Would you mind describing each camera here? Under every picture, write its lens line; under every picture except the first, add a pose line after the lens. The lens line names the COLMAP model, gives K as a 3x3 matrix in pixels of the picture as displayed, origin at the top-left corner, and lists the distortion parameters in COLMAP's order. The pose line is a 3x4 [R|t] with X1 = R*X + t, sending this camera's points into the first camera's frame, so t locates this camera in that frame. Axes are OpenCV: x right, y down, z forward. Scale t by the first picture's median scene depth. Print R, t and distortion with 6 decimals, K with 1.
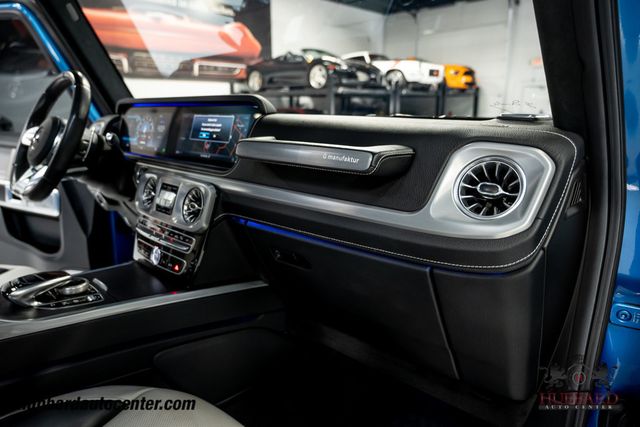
lens RADIAL K [[427.0, 0, 318.2], [0, 427.0, 215.0], [0, 0, 1]] dist [-0.011401, 0.007281]
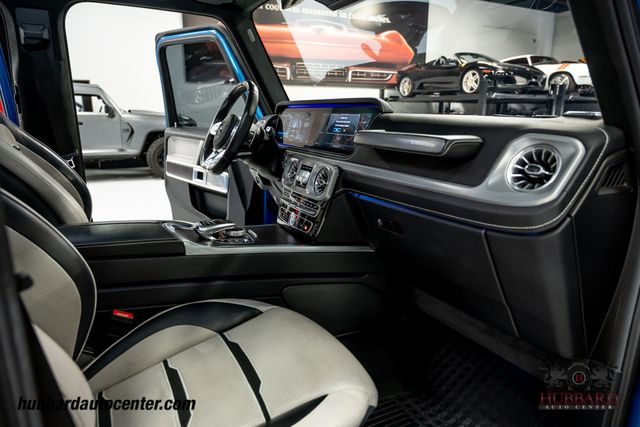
lens RADIAL K [[427.0, 0, 317.9], [0, 427.0, 210.9], [0, 0, 1]] dist [-0.011401, 0.007281]
pose [[0.943217, 0.082881, -0.321670, 0.105277], [-0.089560, 0.995963, -0.005993, 0.064048], [0.319875, 0.034462, 0.946833, -0.204202]]
